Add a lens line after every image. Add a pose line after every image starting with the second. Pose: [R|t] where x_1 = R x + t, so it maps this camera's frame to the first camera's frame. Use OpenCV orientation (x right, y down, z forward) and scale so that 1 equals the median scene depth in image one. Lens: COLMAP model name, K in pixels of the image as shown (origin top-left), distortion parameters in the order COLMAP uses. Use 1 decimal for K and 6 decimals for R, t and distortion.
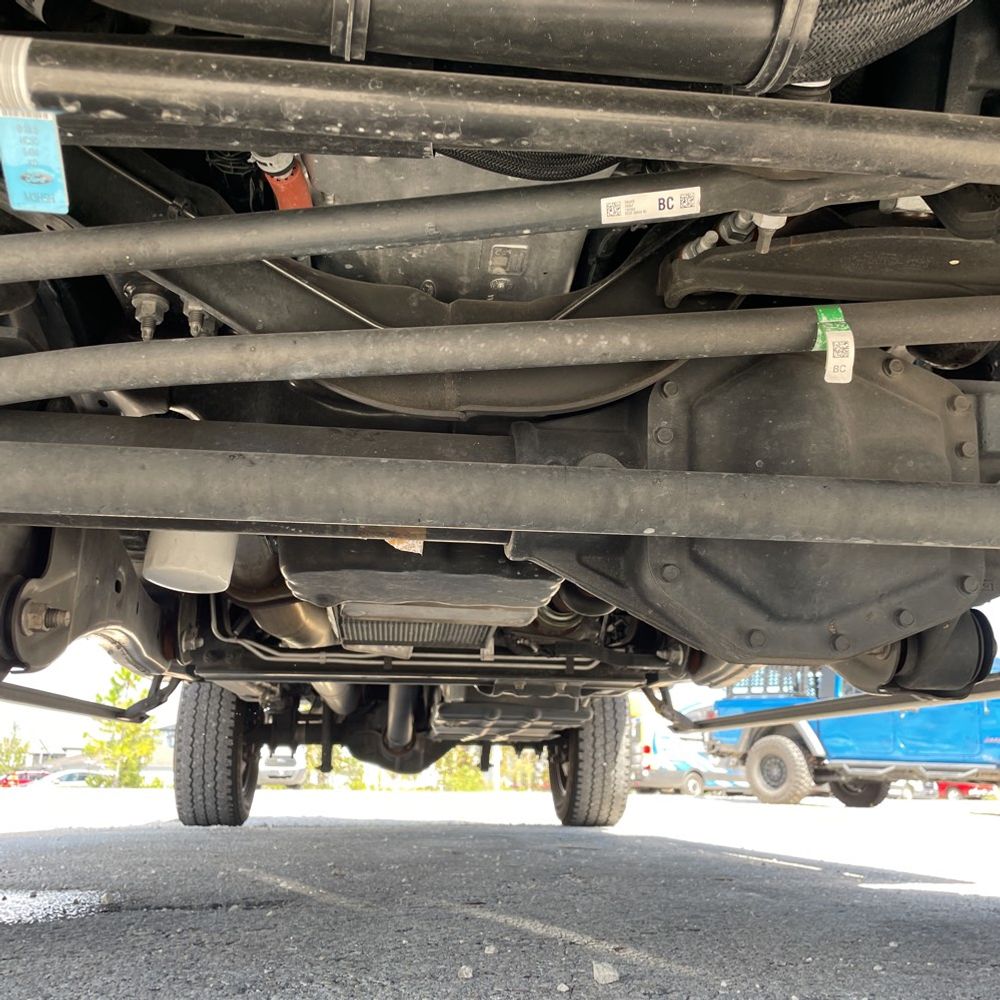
lens RADIAL K [[1005.6, 0, 505.6], [0, 1005.6, 490.9], [0, 0, 1]] dist [0.107578, -0.139097]
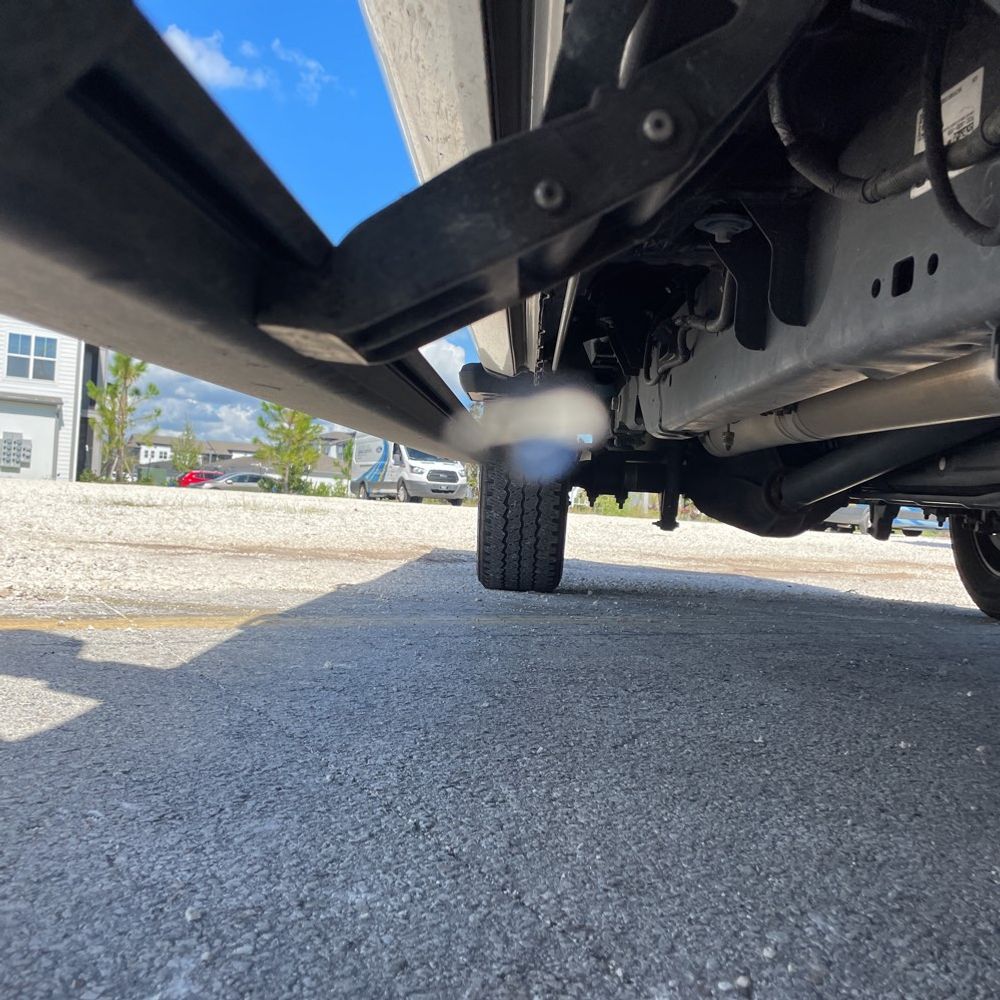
lens RADIAL K [[1005.6, 0, 505.6], [0, 1005.6, 490.9], [0, 0, 1]] dist [0.107578, -0.139097]
pose [[0.990811, 0.049430, -0.125896, -0.202639], [-0.013846, 0.963005, 0.269129, 0.055672], [0.134542, -0.264913, 0.954840, 0.297627]]
